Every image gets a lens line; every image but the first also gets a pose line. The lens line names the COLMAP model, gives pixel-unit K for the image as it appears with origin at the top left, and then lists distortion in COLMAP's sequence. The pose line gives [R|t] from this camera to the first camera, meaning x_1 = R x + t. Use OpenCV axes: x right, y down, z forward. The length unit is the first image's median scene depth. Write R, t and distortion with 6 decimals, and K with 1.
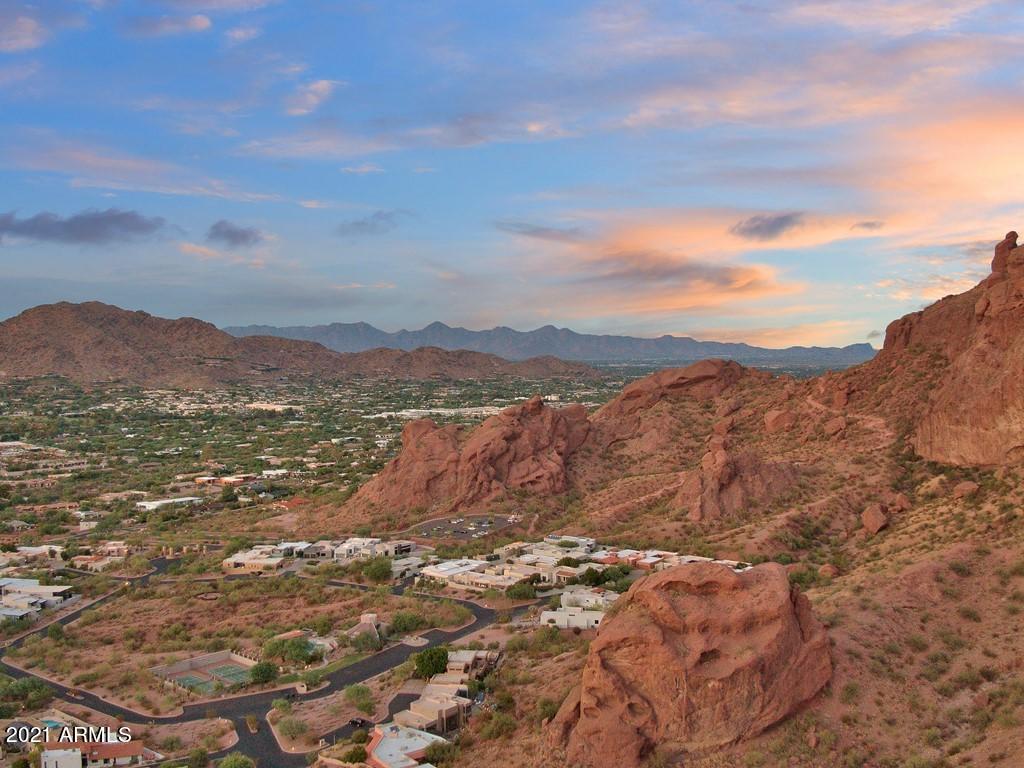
lens RADIAL K [[1004.3, 0, 499.4], [0, 1004.3, 390.1], [0, 0, 1]] dist [0.181022, -0.648781]
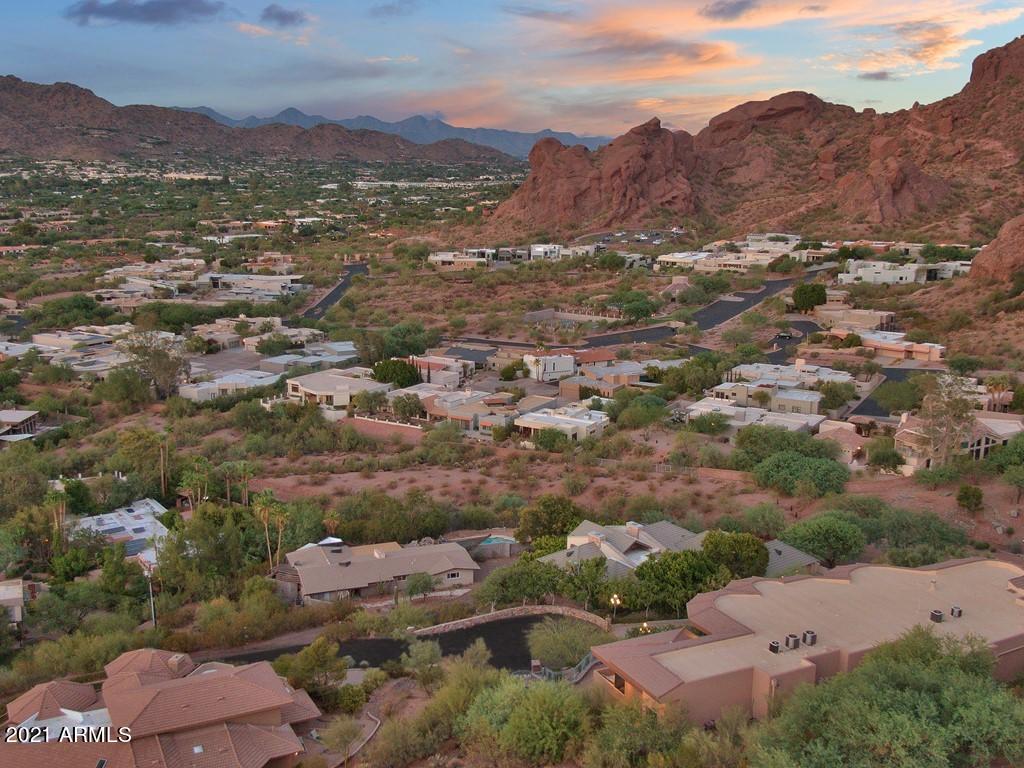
lens RADIAL K [[1064.3, 0, 511.3], [0, 1064.3, 400.3], [0, 0, 1]] dist [0.236395, -0.700496]
pose [[0.990810, -0.018551, 0.133985, -0.257897], [-0.007496, 0.981497, 0.191330, 0.079636], [-0.135055, -0.190576, 0.972338, -0.034702]]
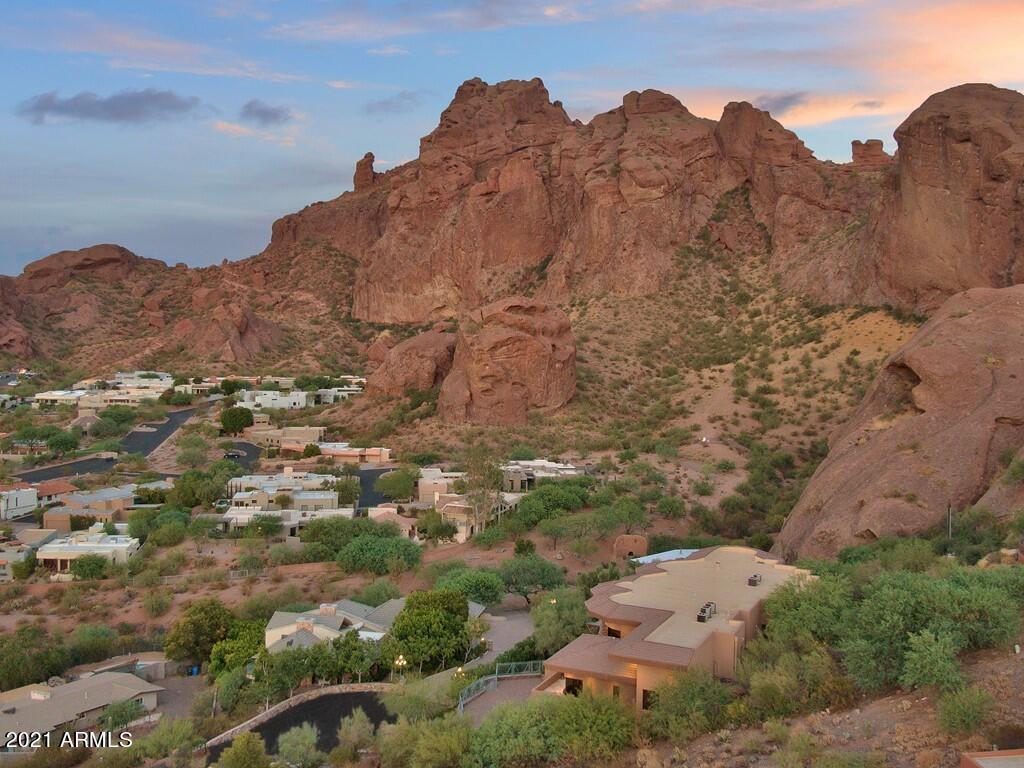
lens RADIAL K [[1030.2, 0, 507.6], [0, 1030.2, 386.3], [0, 0, 1]] dist [0.218962, -0.651196]
pose [[0.694323, -0.026375, 0.719180, -0.332611], [0.002932, 0.999424, 0.033822, 0.095717], [-0.719657, -0.021375, 0.694000, 0.000075]]
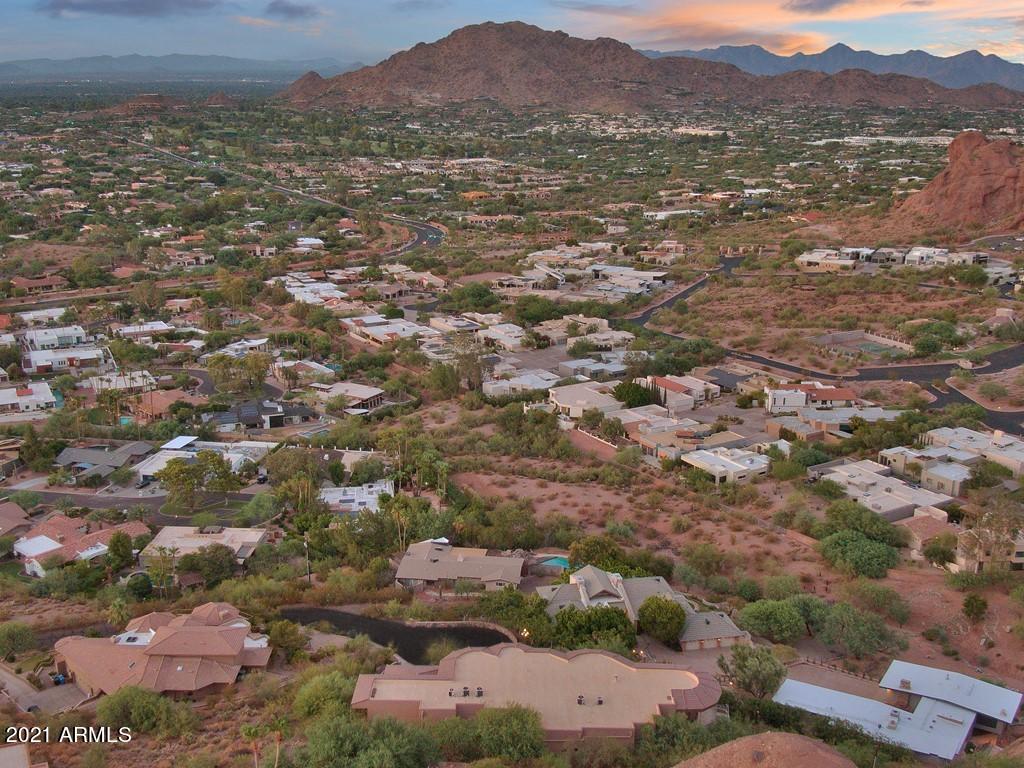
lens RADIAL K [[1030.2, 0, 507.6], [0, 1030.2, 386.3], [0, 0, 1]] dist [0.218962, -0.651196]
pose [[0.938333, 0.099224, -0.331190, -0.139646], [-0.015242, 0.968873, 0.247088, 0.025823], [0.345398, -0.226803, 0.910638, -0.085640]]
